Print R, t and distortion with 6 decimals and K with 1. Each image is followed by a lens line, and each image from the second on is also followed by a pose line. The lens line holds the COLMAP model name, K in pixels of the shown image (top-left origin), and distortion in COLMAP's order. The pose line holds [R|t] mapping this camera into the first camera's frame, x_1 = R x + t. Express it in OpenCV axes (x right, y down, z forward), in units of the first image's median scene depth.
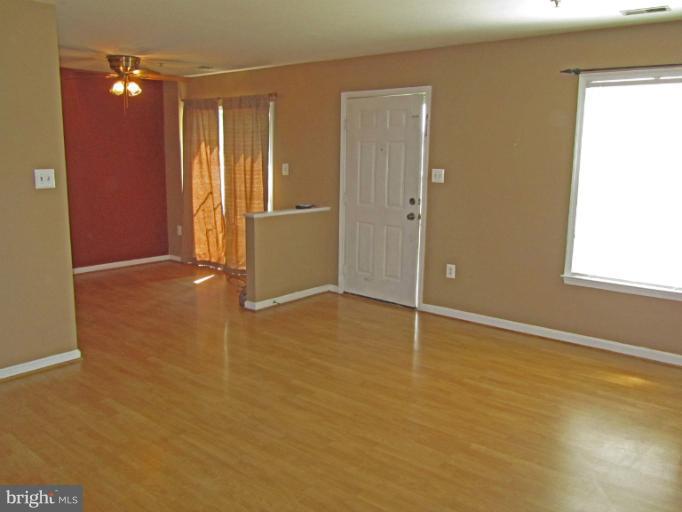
lens RADIAL K [[572.9, 0, 341.0], [0, 572.9, 256.0], [0, 0, 1]] dist [0.006553, 0.002415]
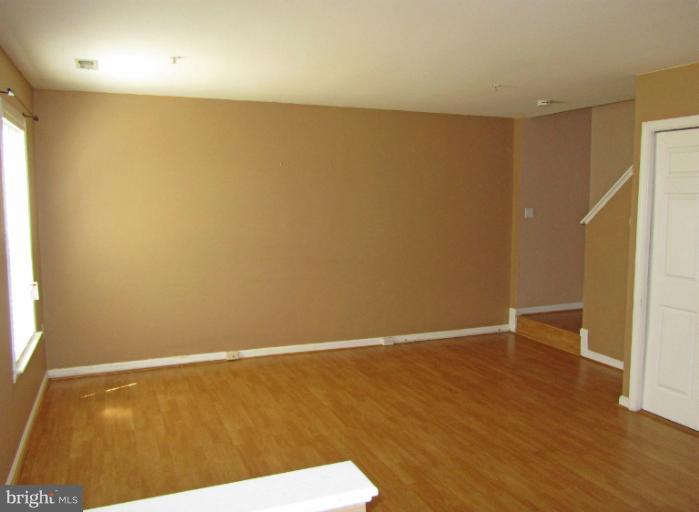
lens RADIAL K [[584.8, 0, 349.5], [0, 584.8, 256.0], [0, 0, 1]] dist [0.002552, 0.001890]
pose [[-0.880701, -0.070303, 0.468427, -0.239152], [0.066922, 0.960537, 0.269982, -0.210438], [-0.468922, 0.269122, -0.841241, 1.049250]]
